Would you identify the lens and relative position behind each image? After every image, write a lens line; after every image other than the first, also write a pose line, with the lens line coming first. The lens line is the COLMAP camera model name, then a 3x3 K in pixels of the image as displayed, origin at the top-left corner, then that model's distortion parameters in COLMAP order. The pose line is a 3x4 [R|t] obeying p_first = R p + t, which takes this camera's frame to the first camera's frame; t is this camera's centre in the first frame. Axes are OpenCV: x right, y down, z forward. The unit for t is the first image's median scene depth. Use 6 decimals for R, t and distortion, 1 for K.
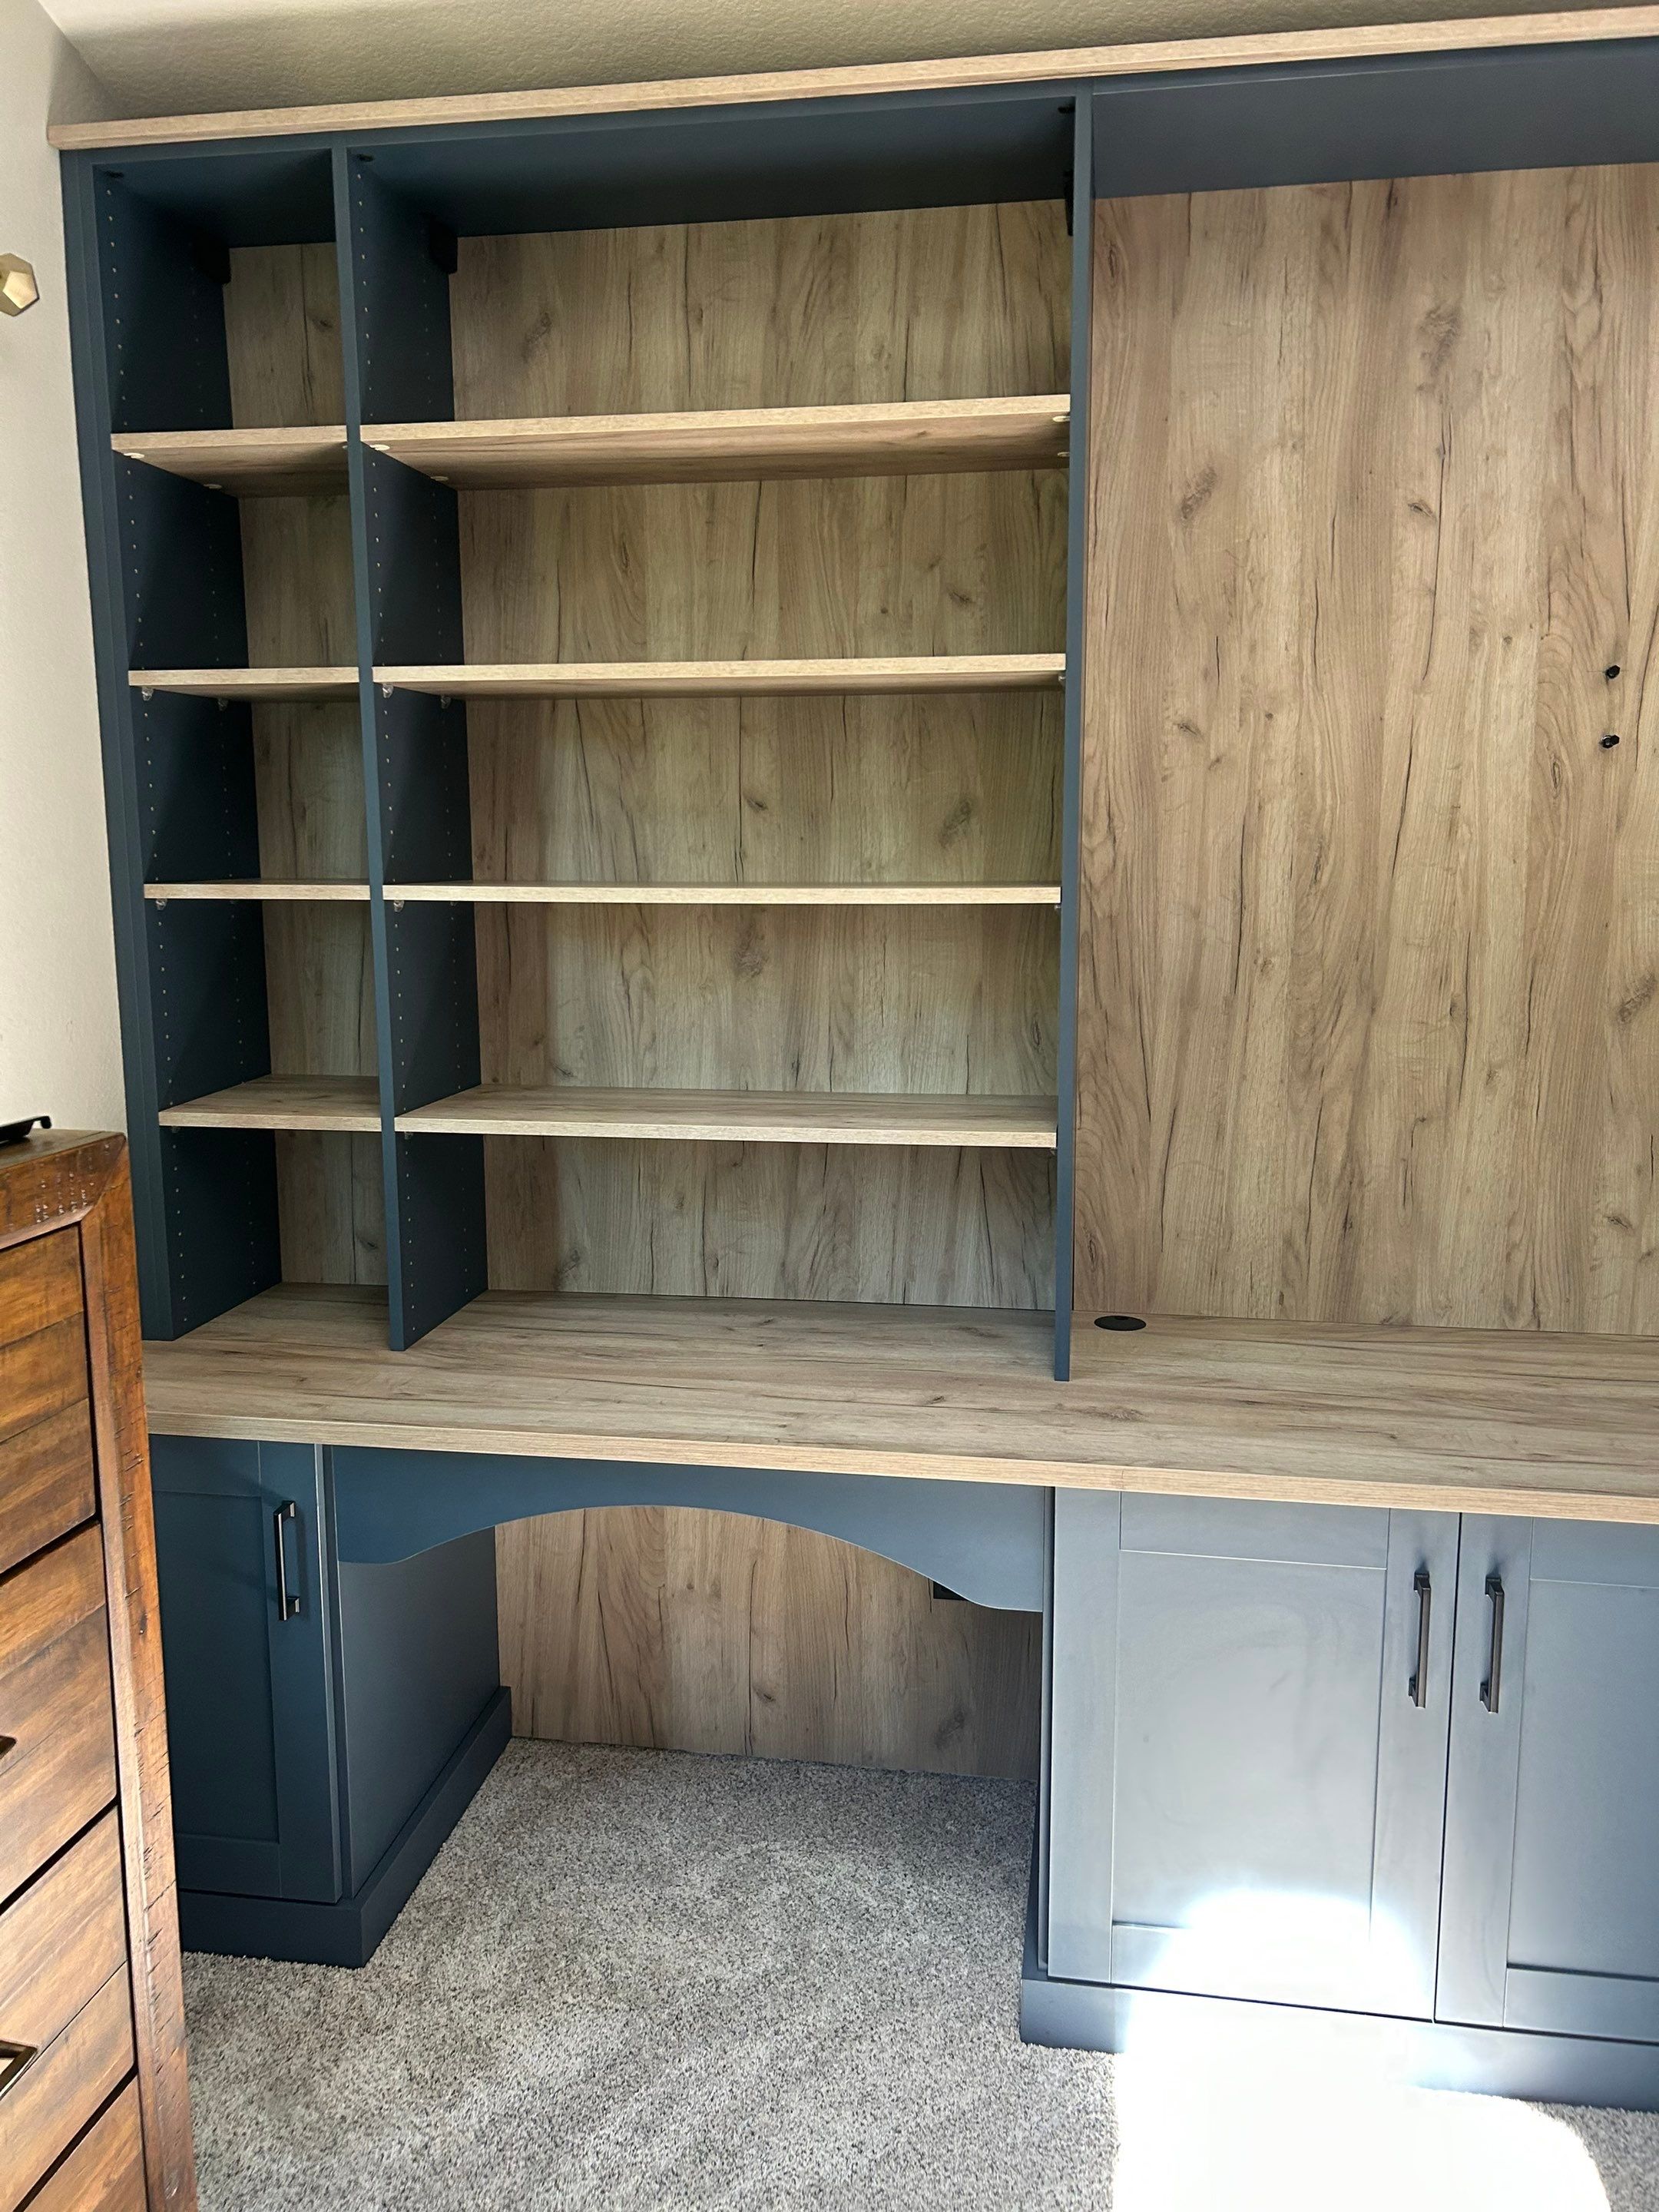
lens RADIAL K [[1675.8, 0, 794.4], [0, 1675.8, 1069.1], [0, 0, 1]] dist [0.059687, -0.068421]
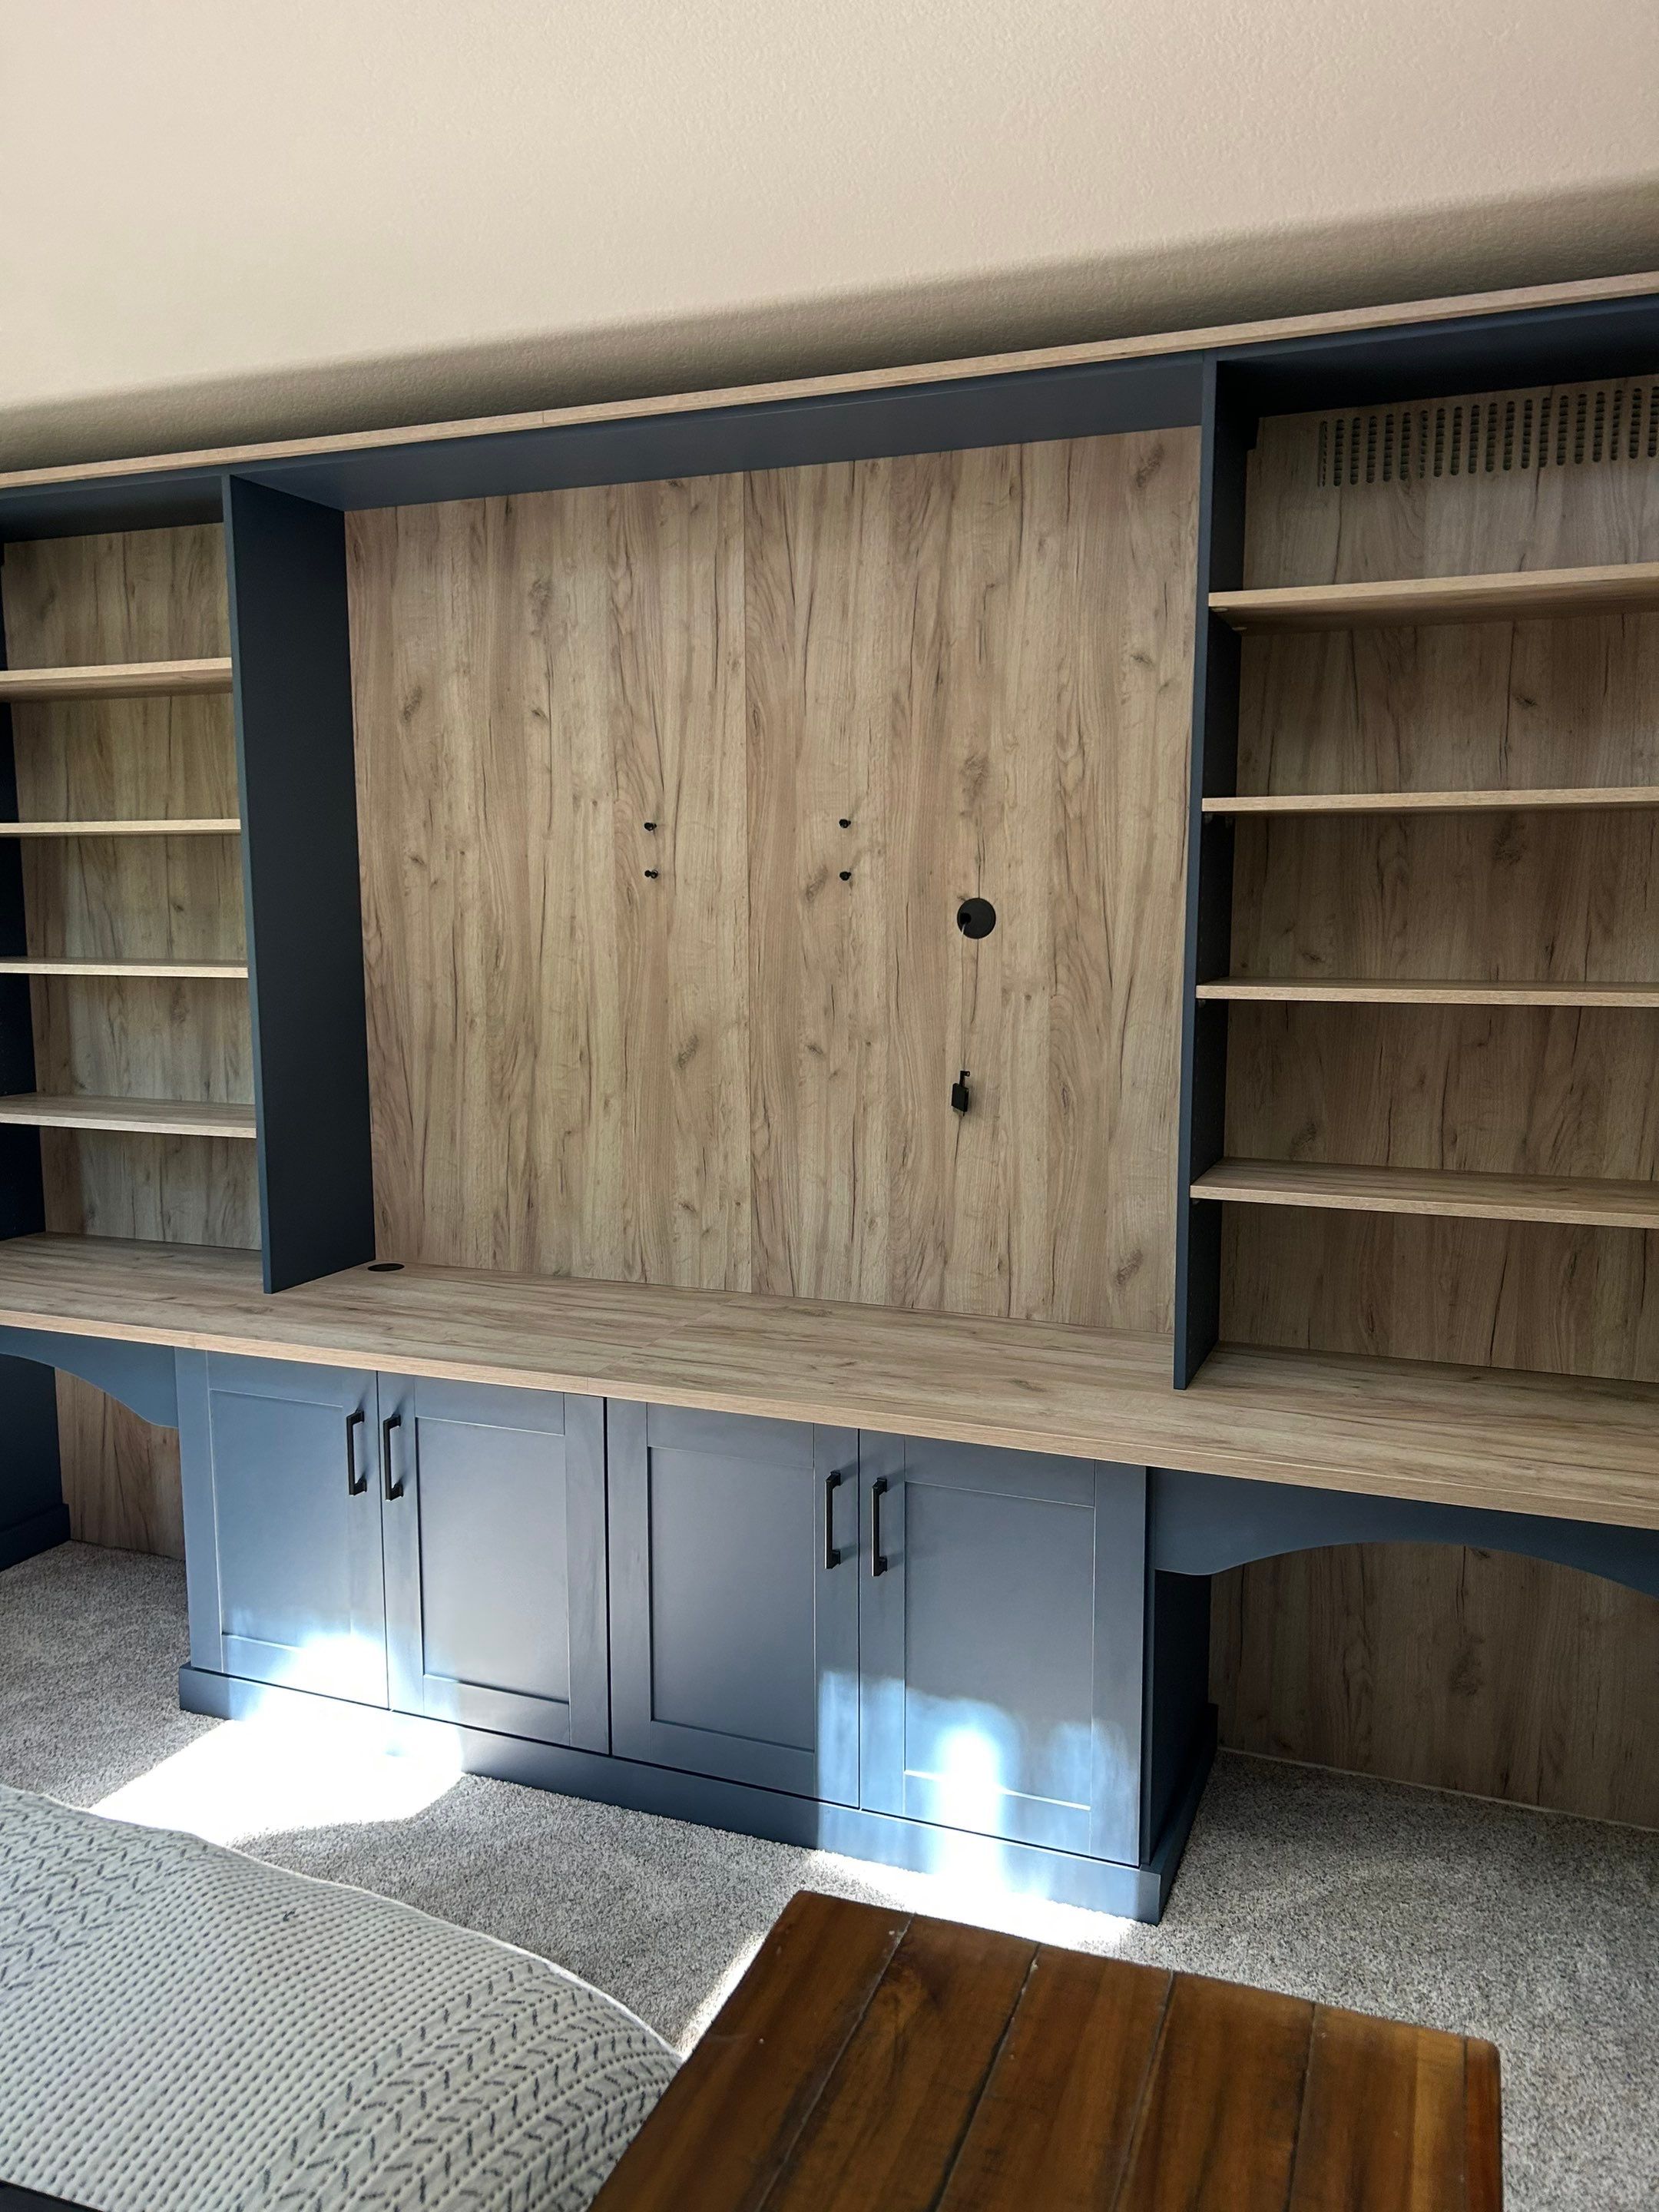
lens RADIAL K [[1675.8, 0, 825.4], [0, 1675.8, 1104.5], [0, 0, 1]] dist [0.059687, -0.068421]
pose [[0.977242, 0.029490, -0.210067, 0.889894], [-0.032543, 0.999409, -0.011089, 0.014923], [0.209615, 0.017673, 0.977624, -0.353841]]
